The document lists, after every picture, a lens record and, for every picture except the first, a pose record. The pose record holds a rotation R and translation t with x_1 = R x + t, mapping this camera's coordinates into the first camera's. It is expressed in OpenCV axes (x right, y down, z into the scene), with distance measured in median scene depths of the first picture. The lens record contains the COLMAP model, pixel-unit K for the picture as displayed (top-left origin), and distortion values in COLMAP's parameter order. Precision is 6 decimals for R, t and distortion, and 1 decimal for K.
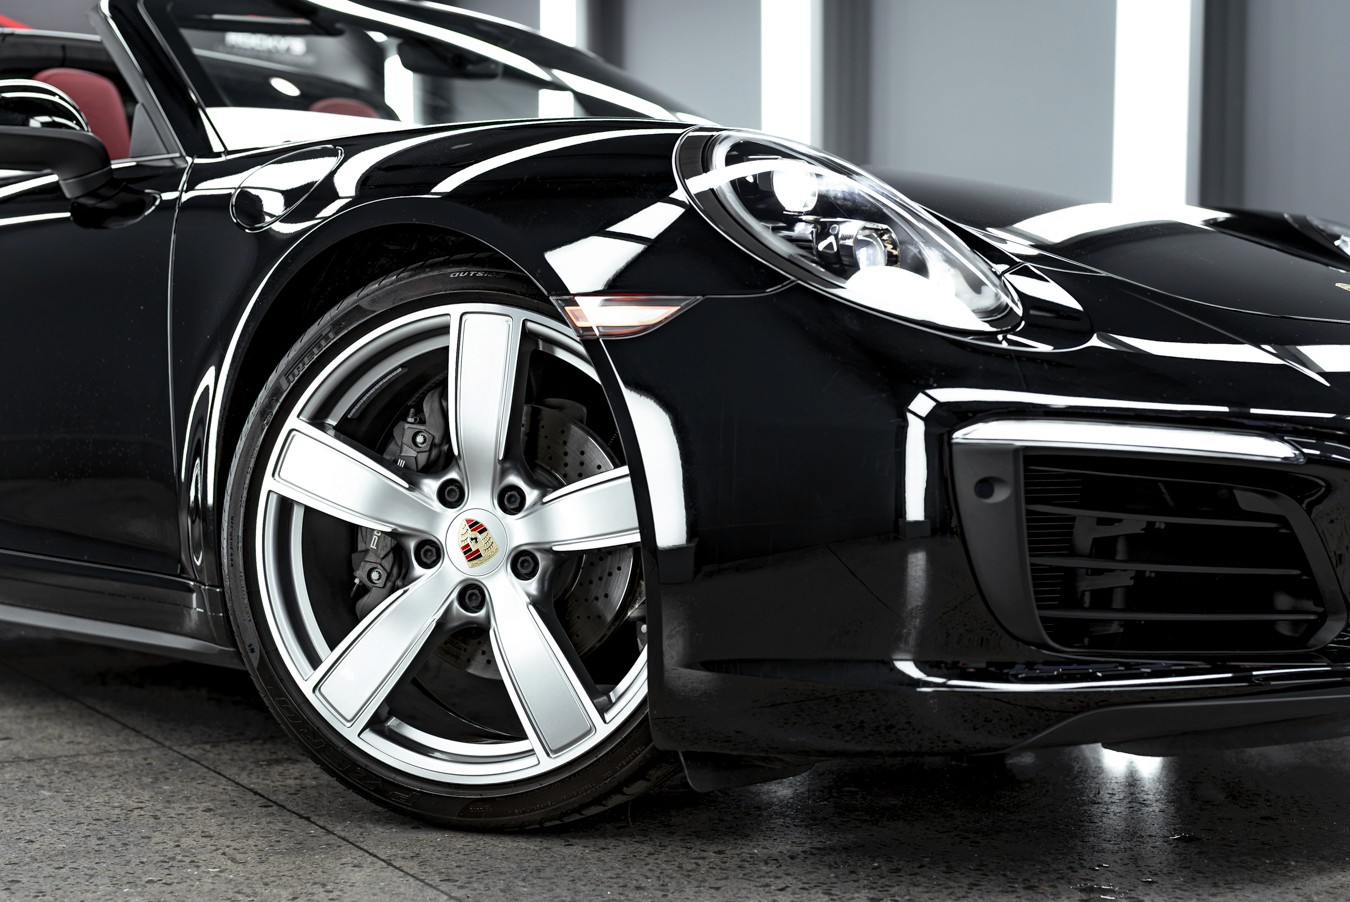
lens RADIAL K [[1957.7, 0, 683.6], [0, 1957.7, 438.7], [0, 0, 1]] dist [0.013145, 0.000000]
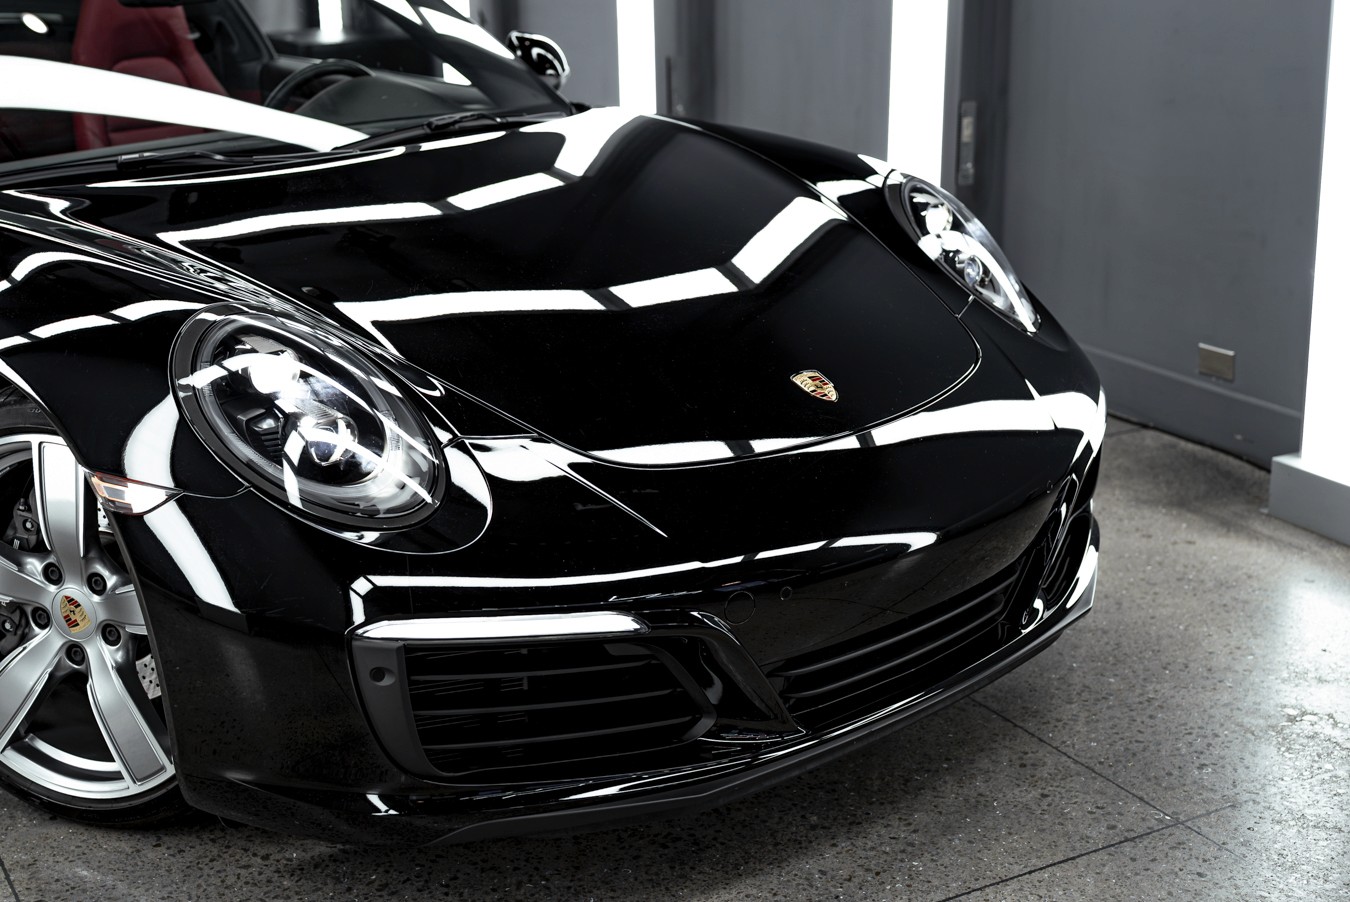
lens RADIAL K [[1957.7, 0, 670.6], [0, 1957.7, 450.8], [0, 0, 1]] dist [0.013145, 0.000000]
pose [[0.998490, -0.004544, -0.054738, 0.343684], [0.019701, 0.959892, 0.279678, -0.389490], [0.051271, -0.280334, 0.958532, -0.153863]]
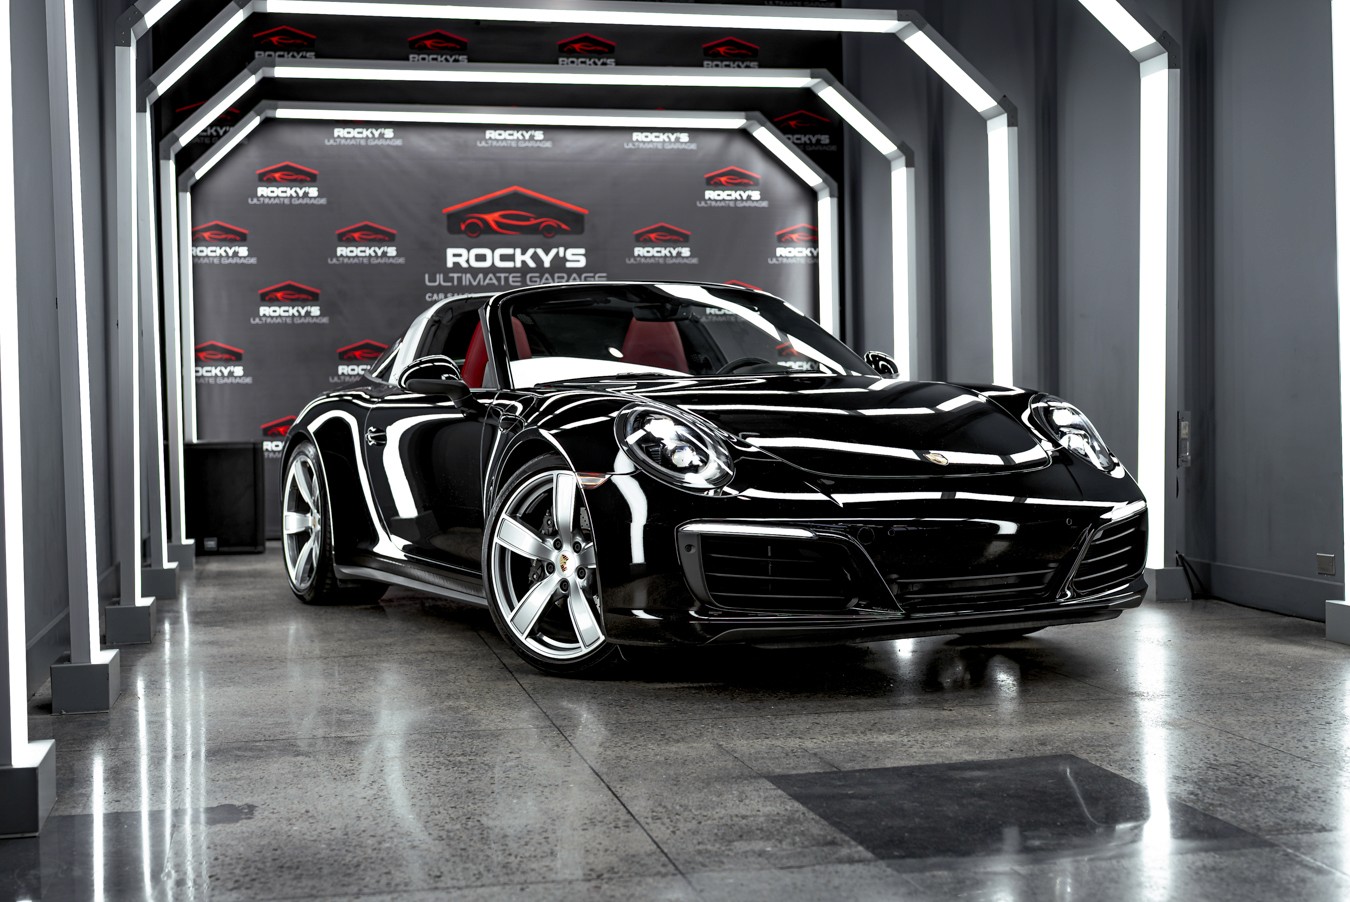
lens RADIAL K [[1957.7, 0, 671.7], [0, 1957.7, 456.8], [0, 0, 1]] dist [0.013145, 0.000000]
pose [[0.937978, -0.009546, -0.346563, 0.898759], [0.014327, 0.999834, 0.011236, -0.111899], [0.346398, -0.015504, 0.937960, -1.320526]]
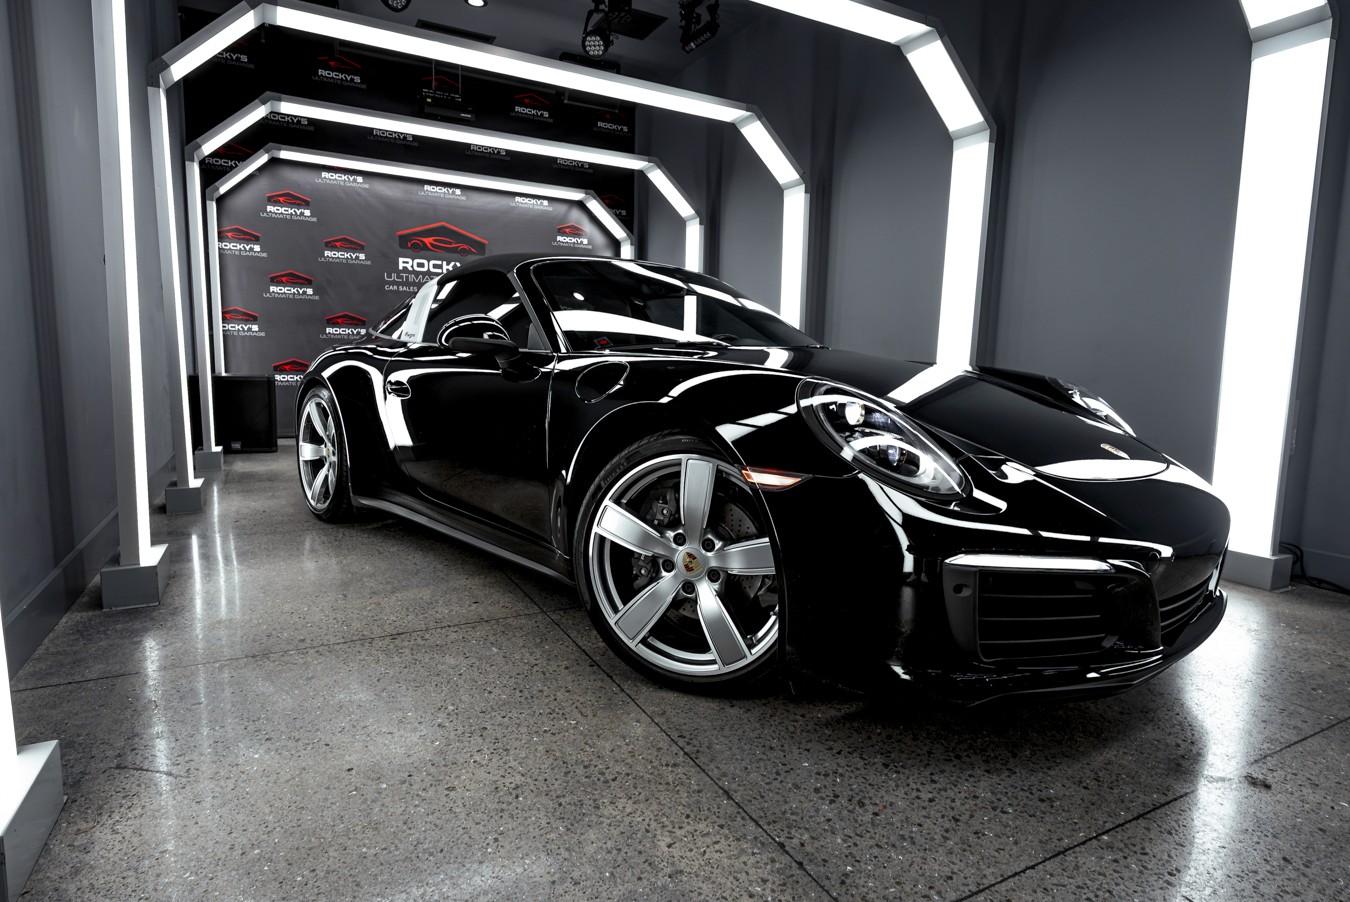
lens RADIAL K [[744.5, 0, 678.2], [0, 744.5, 451.7], [0, 0, 1]] dist [-0.001848, 0.002224]
pose [[0.998116, 0.027139, -0.055022, -0.078141], [-0.021115, 0.994008, 0.107244, -0.156638], [0.057603, -0.105881, 0.992709, 0.196594]]
